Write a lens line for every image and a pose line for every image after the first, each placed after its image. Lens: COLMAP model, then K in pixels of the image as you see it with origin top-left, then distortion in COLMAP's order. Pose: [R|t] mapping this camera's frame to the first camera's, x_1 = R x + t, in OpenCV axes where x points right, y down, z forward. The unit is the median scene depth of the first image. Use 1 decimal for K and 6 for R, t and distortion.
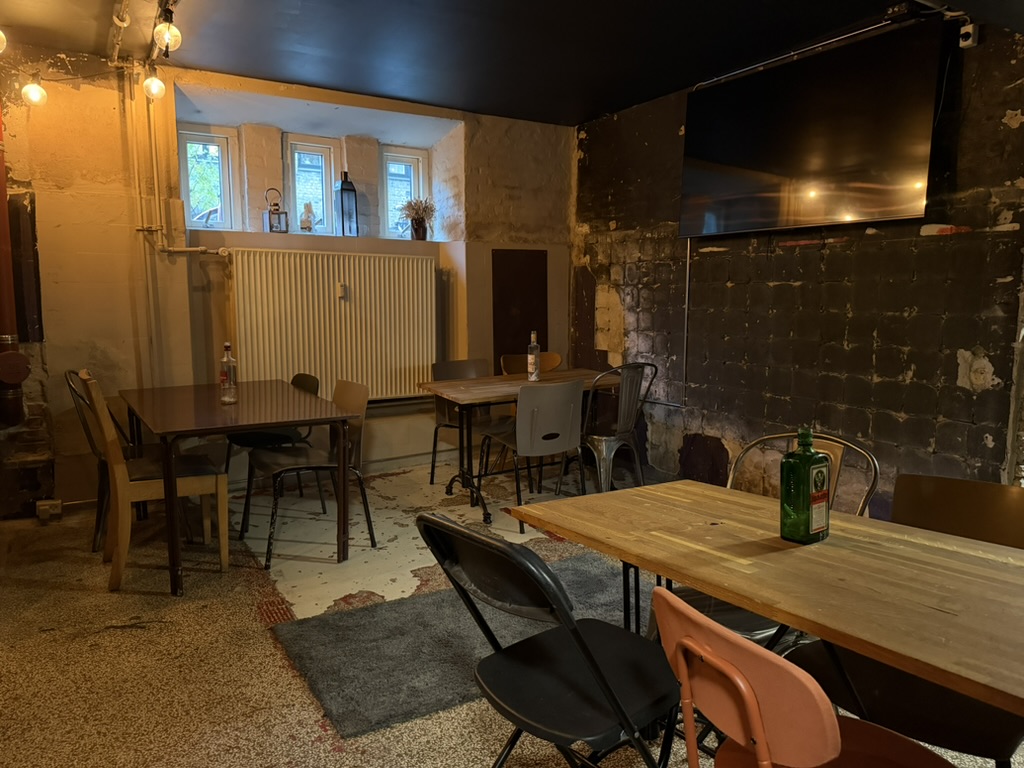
lens RADIAL K [[712.9, 0, 512.0], [0, 712.9, 384.0], [0, 0, 1]] dist [0.099071, -0.131168]
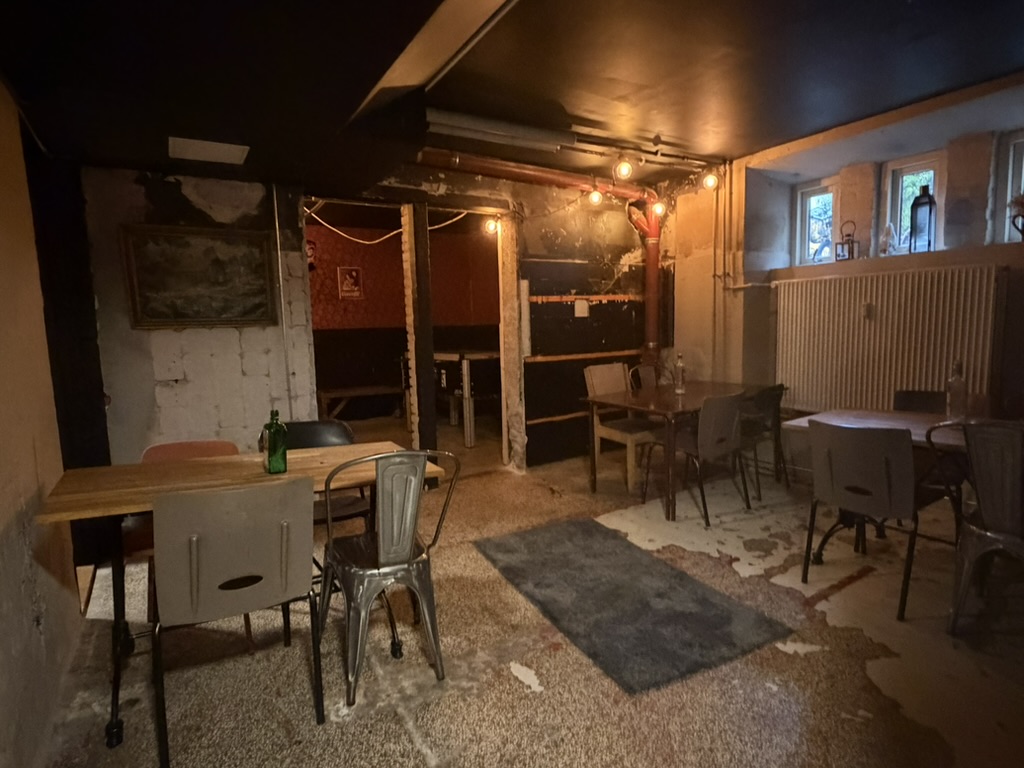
lens RADIAL K [[562.5, 0, 512.0], [0, 562.5, 384.0], [0, 0, 1]] dist [-0.001683, 0.000427]
pose [[-0.015079, 0.108461, -0.993986, 0.713879], [-0.088976, 0.990010, 0.109377, -0.084773], [0.995920, 0.090090, -0.005278, 0.630460]]
